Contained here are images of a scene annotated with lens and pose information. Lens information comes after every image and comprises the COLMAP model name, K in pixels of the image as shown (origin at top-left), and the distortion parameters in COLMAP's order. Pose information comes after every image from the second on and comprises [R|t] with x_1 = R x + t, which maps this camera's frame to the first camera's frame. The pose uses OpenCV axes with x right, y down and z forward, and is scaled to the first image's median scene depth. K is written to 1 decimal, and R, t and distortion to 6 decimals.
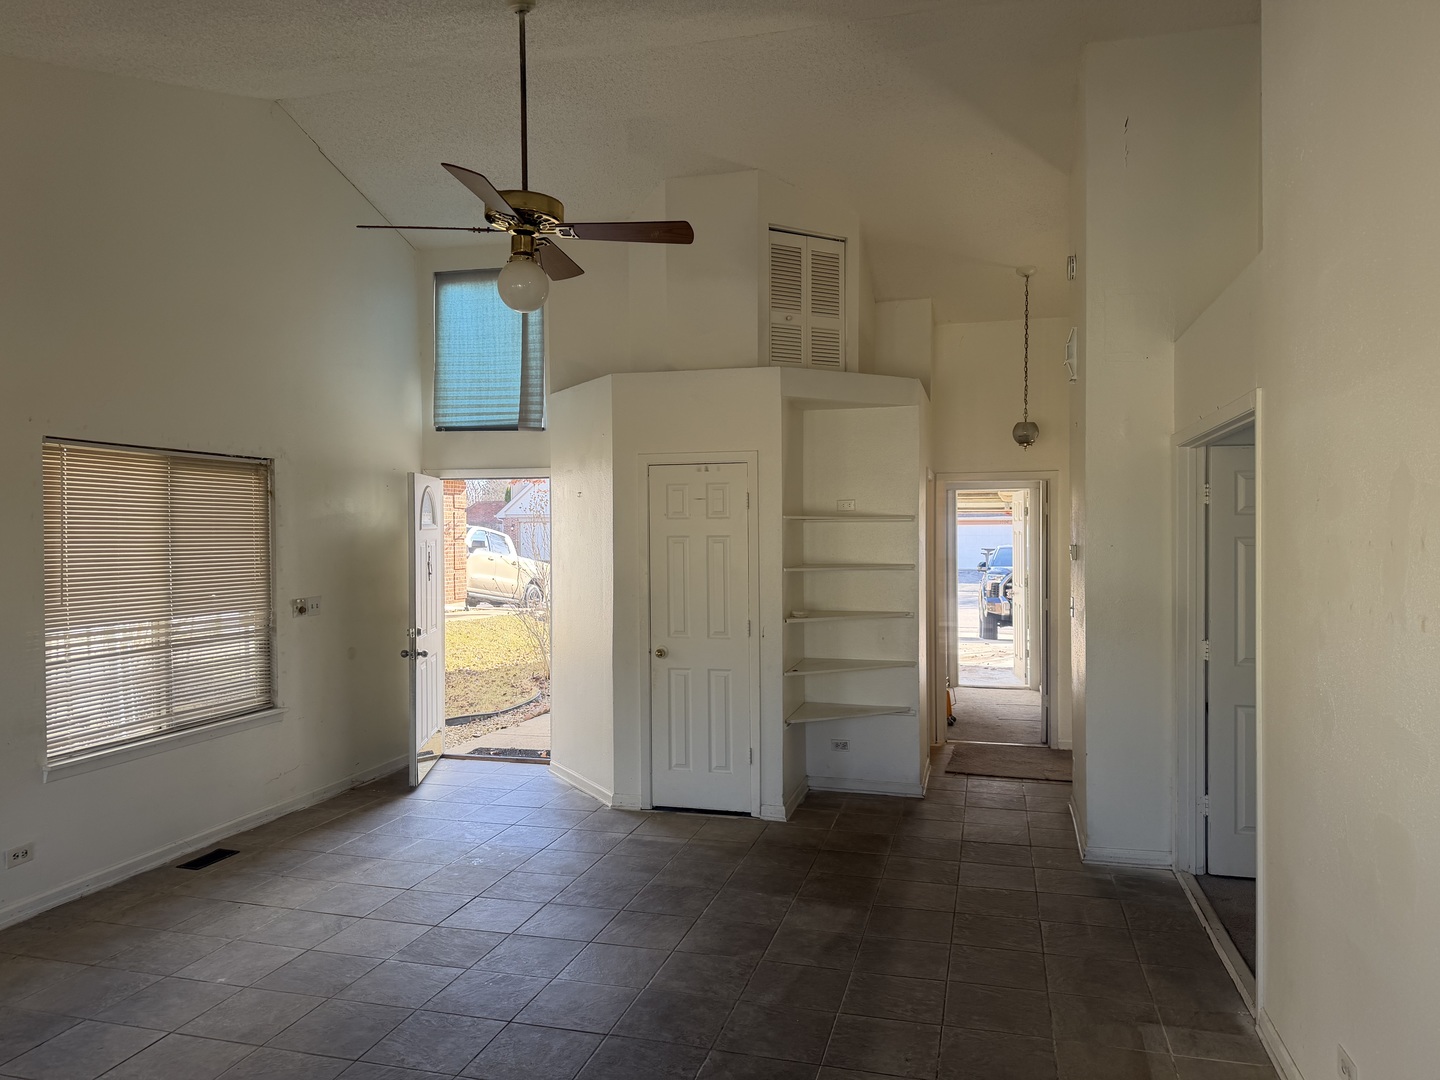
lens RADIAL K [[987.4, 0, 721.0], [0, 987.4, 538.3], [0, 0, 1]] dist [0.005175, -0.027252]
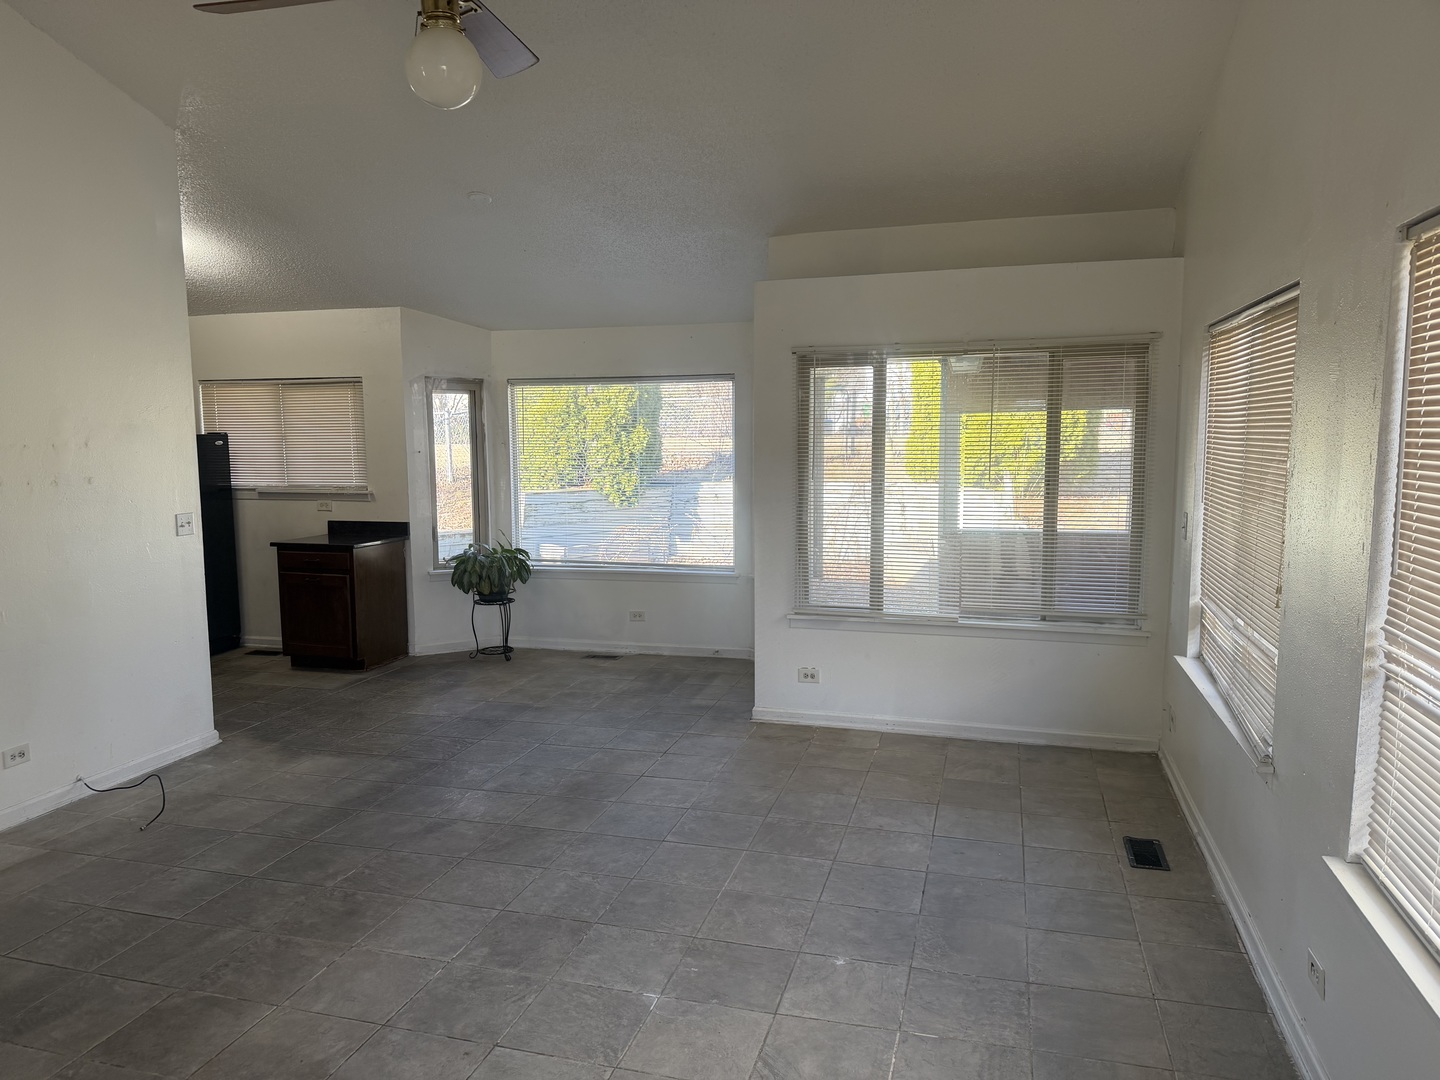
lens RADIAL K [[987.4, 0, 718.2], [0, 987.4, 541.7], [0, 0, 1]] dist [0.005175, -0.027252]
pose [[-0.999791, 0.007594, 0.018982, -0.410213], [0.009715, 0.993403, 0.114261, -0.008129], [-0.017990, 0.114421, -0.993269, 1.754273]]
